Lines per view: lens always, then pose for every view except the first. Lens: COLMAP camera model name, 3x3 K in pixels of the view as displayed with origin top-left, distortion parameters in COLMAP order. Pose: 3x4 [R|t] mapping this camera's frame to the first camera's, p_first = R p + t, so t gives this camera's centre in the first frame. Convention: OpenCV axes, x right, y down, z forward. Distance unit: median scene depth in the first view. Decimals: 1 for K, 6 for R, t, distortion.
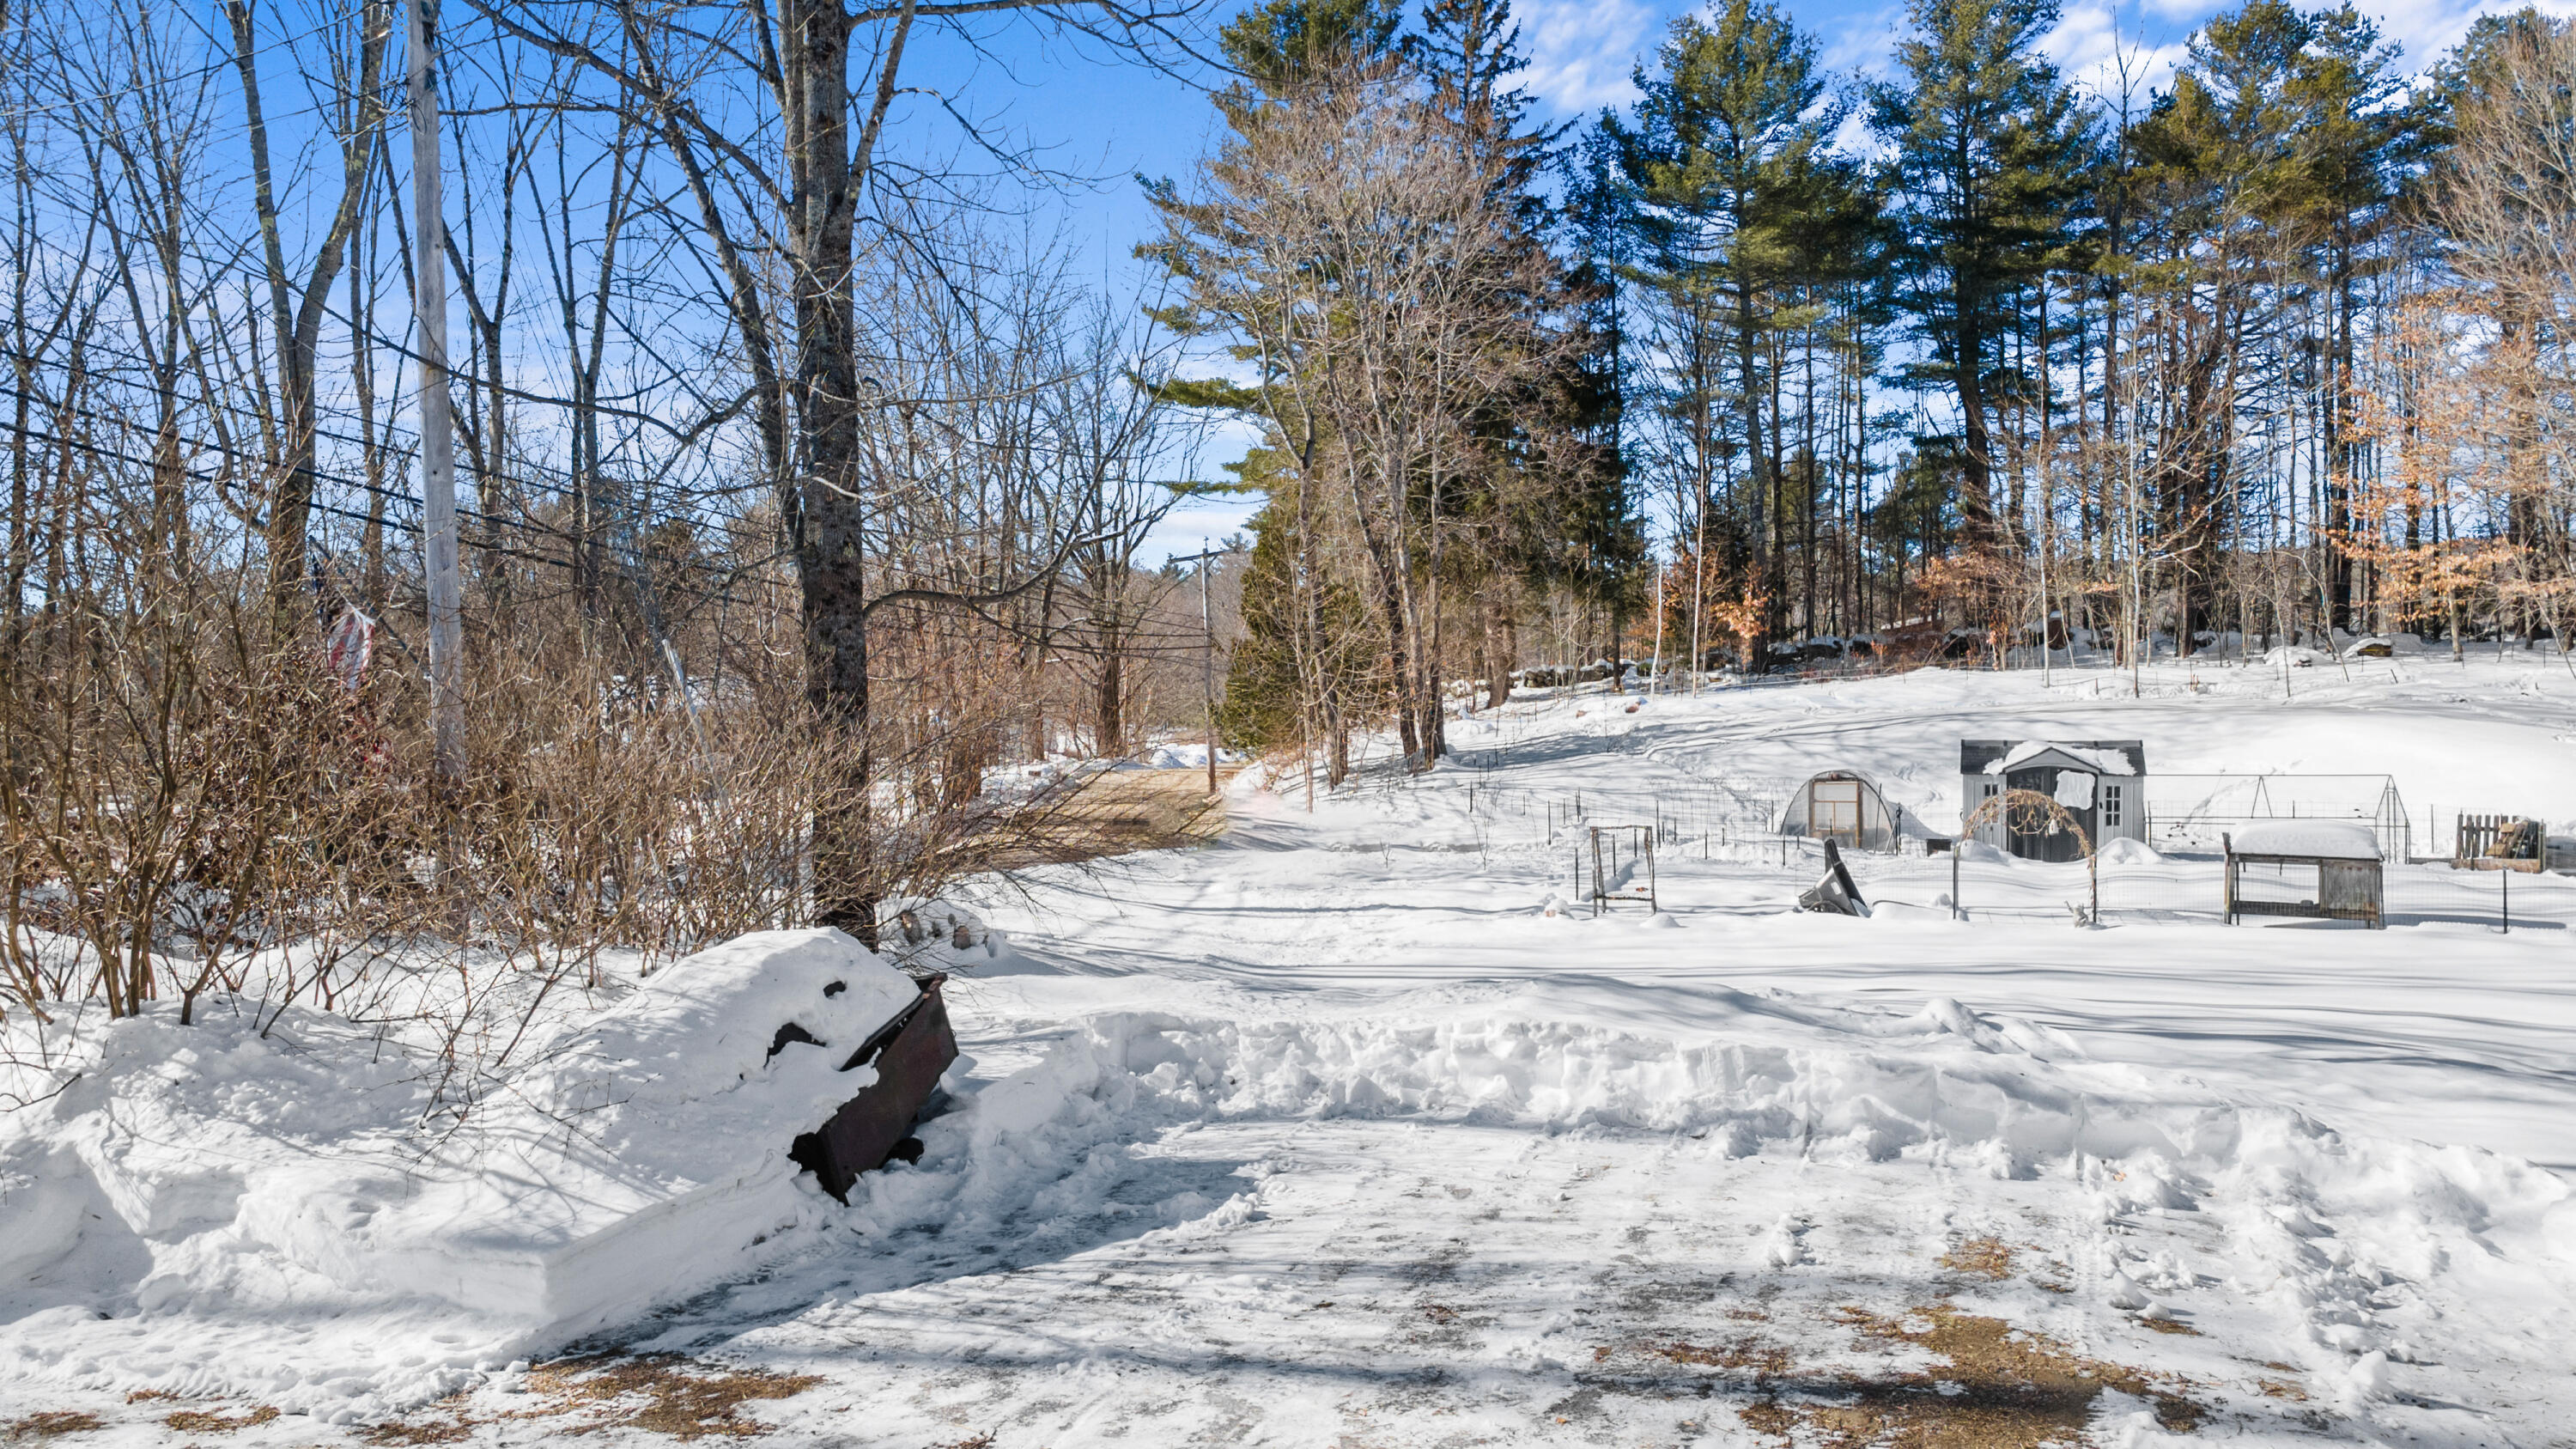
lens RADIAL K [[1842.4, 0, 1284.8], [0, 1842.4, 671.3], [0, 0, 1]] dist [0.005532, 0.054596]
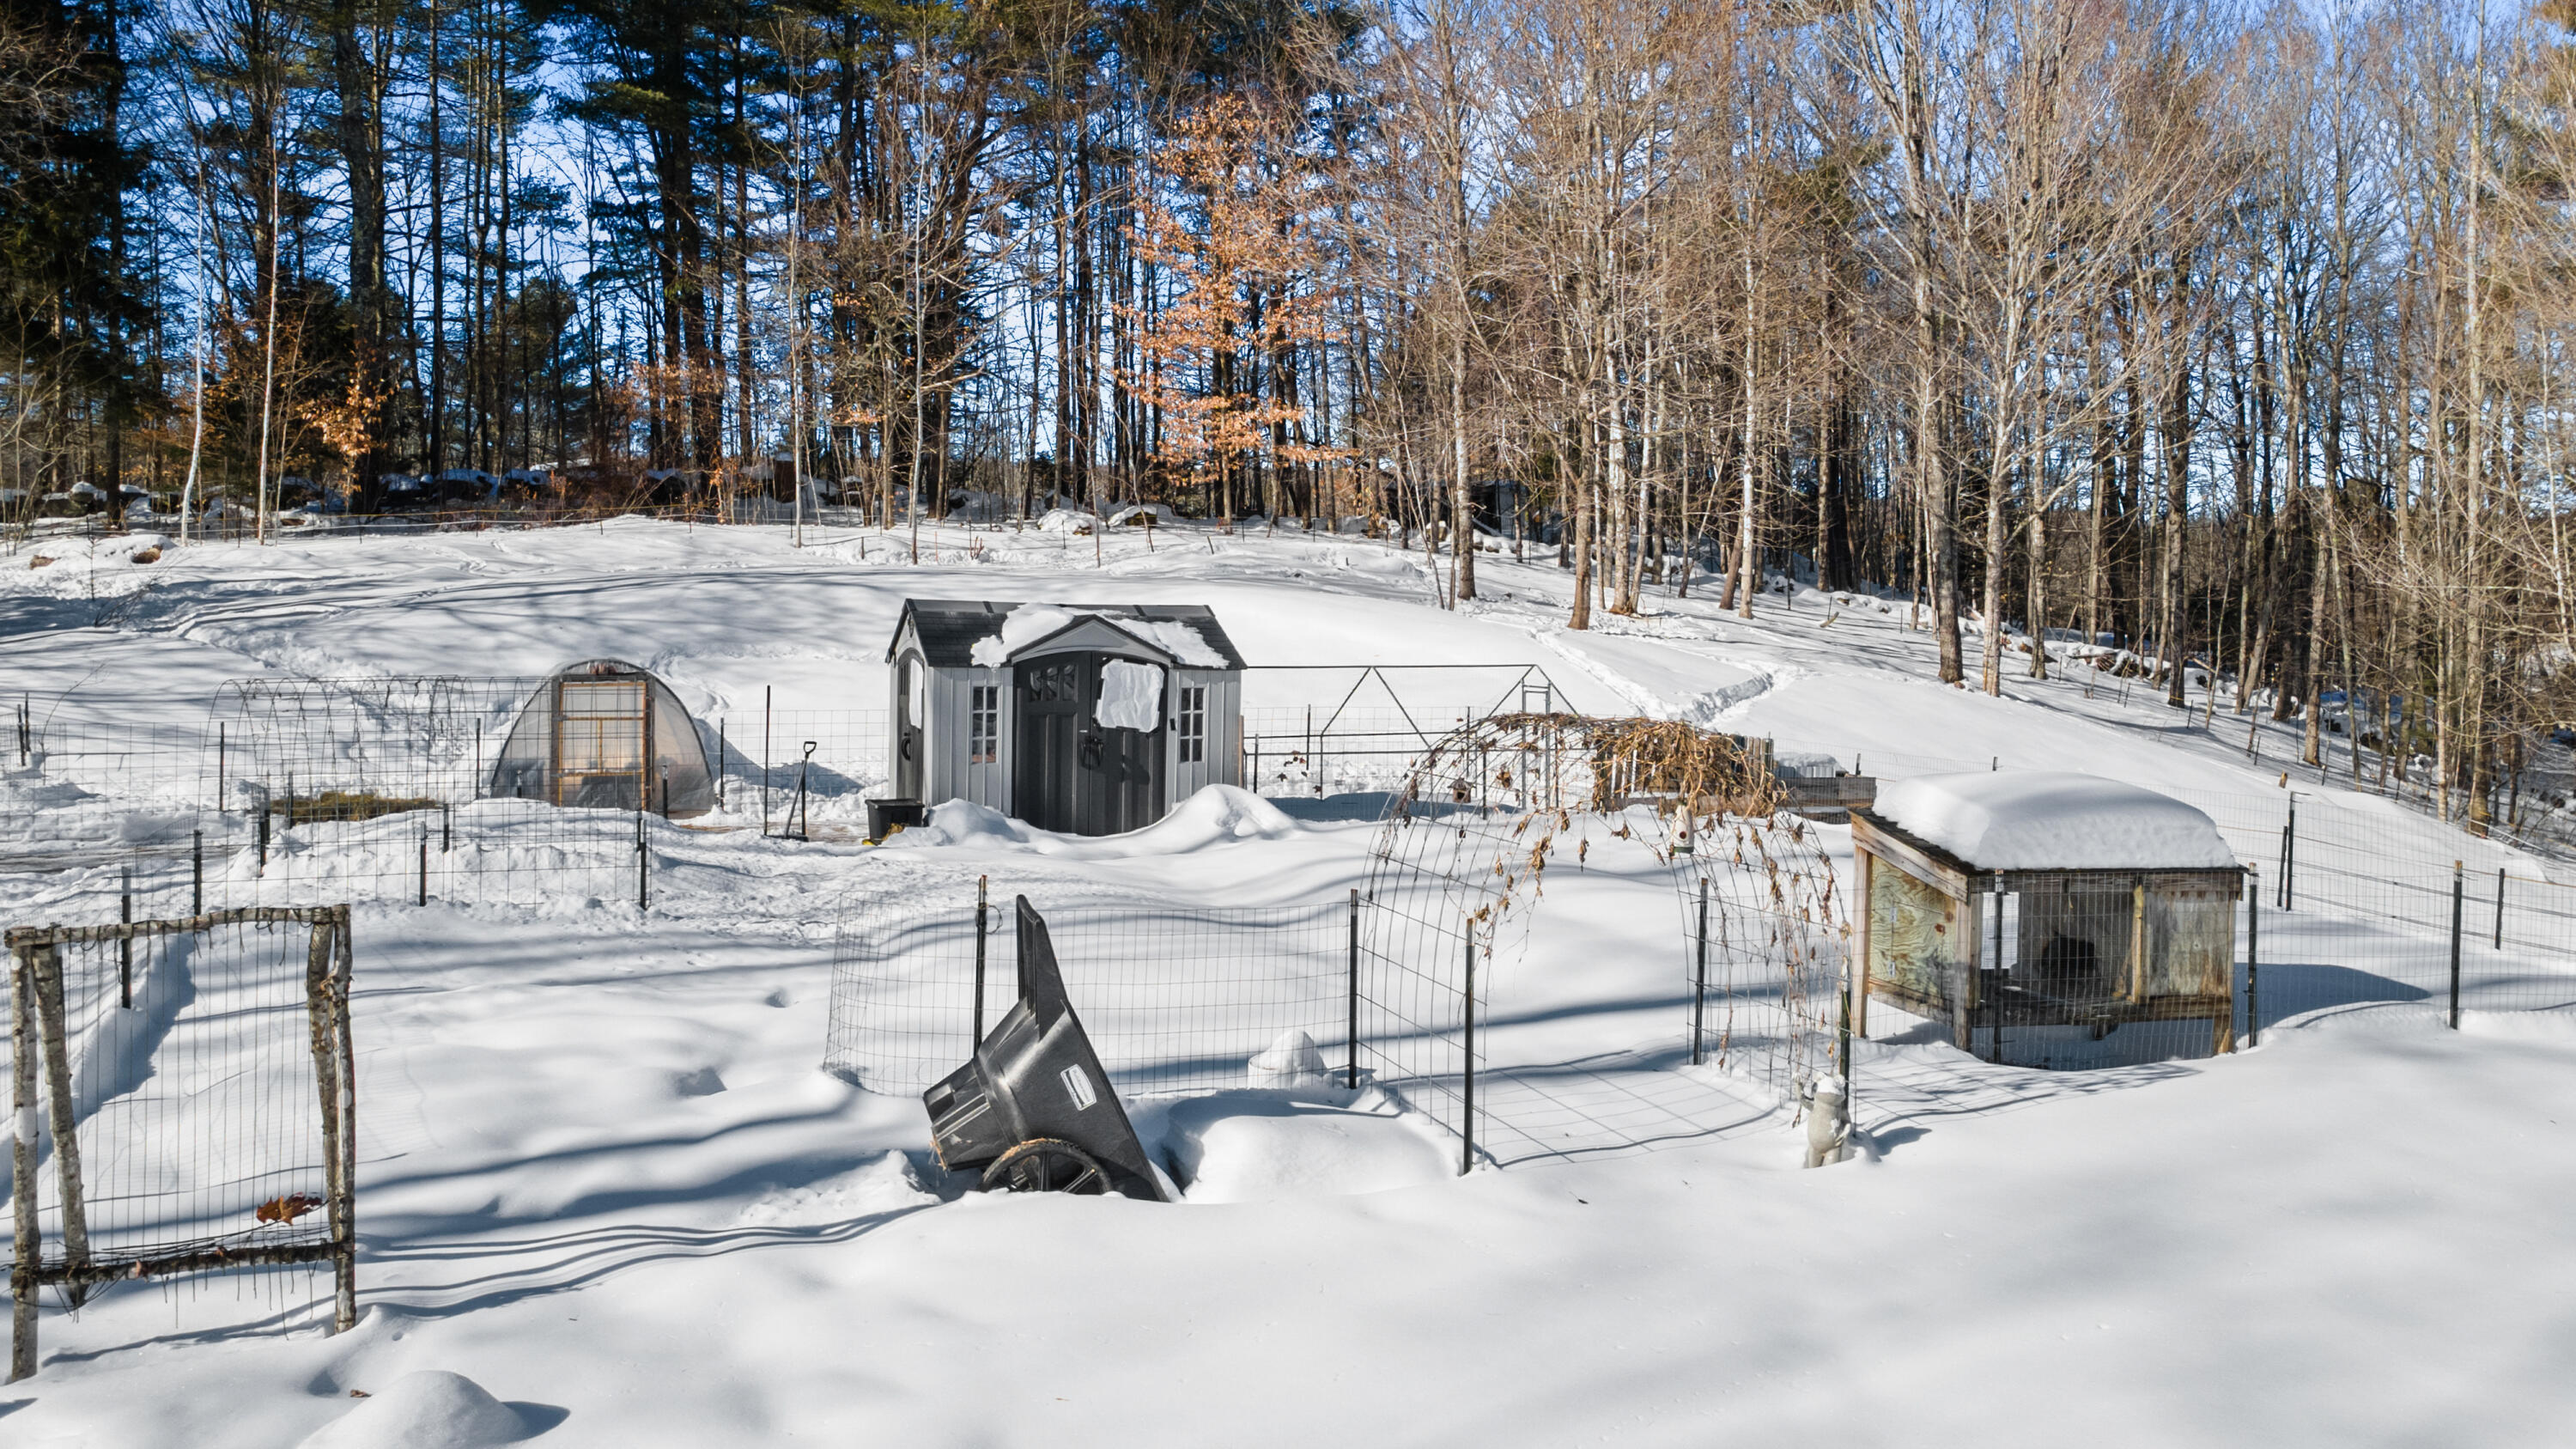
lens RADIAL K [[1842.4, 0, 1284.8], [0, 1842.4, 671.3], [0, 0, 1]] dist [0.005532, 0.054596]
pose [[0.738379, -0.003694, 0.674376, 0.056763], [-0.037358, 0.998225, 0.046372, 0.016854], [-0.673350, -0.059434, 0.736931, 0.316802]]
